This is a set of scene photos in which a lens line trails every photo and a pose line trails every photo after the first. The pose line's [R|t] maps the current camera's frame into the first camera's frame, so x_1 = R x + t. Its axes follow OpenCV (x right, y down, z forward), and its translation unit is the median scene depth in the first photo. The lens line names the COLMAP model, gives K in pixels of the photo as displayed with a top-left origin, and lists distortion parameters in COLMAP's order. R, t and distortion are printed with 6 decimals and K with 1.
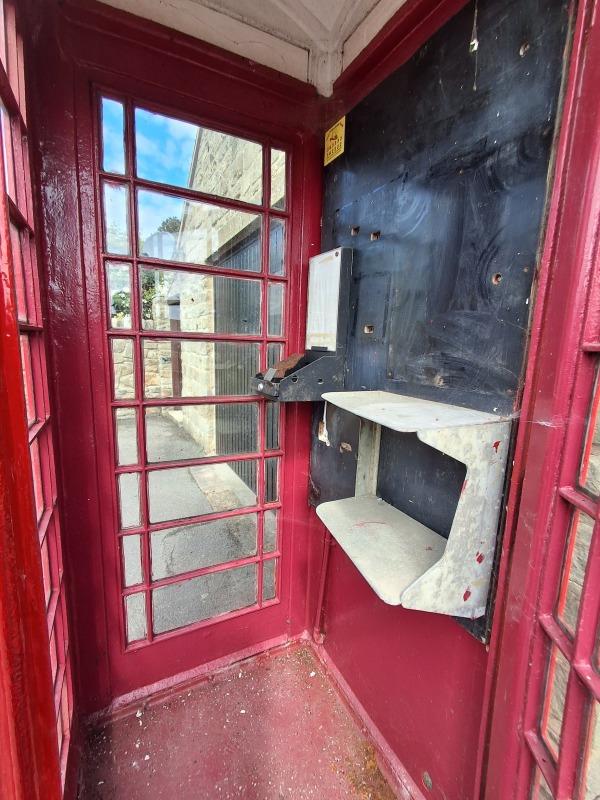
lens RADIAL K [[372.8, 0, 300.0], [0, 372.8, 400.0], [0, 0, 1]] dist [-0.000122, -0.000010]
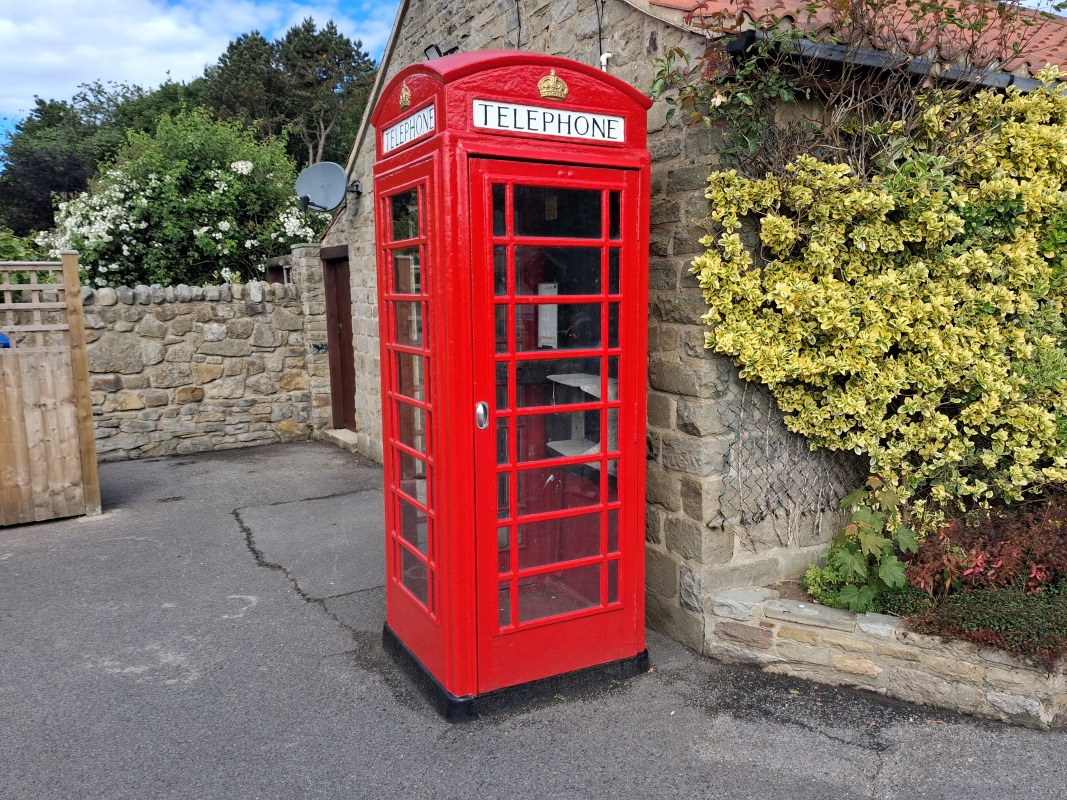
lens RADIAL K [[831.5, 0, 533.5], [0, 831.5, 400.0], [0, 0, 1]] dist [-0.007516, -0.005368]
pose [[0.999179, -0.040022, -0.006228, 0.001714], [0.039881, 0.998976, -0.021351, 0.022889], [0.007076, 0.021085, 0.999753, -0.375707]]
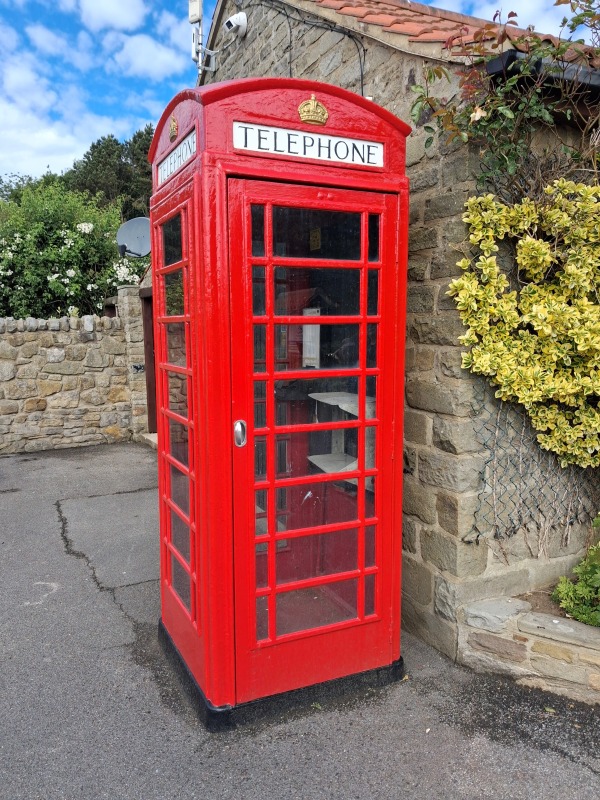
lens RADIAL K [[623.5, 0, 279.2], [0, 623.5, 402.1], [0, 0, 1]] dist [-0.007516, -0.005368]
pose [[0.997473, -0.032250, -0.063307, 0.013517], [0.030138, 0.998966, -0.034040, 0.016029], [0.064339, 0.032046, 0.997413, -0.272402]]
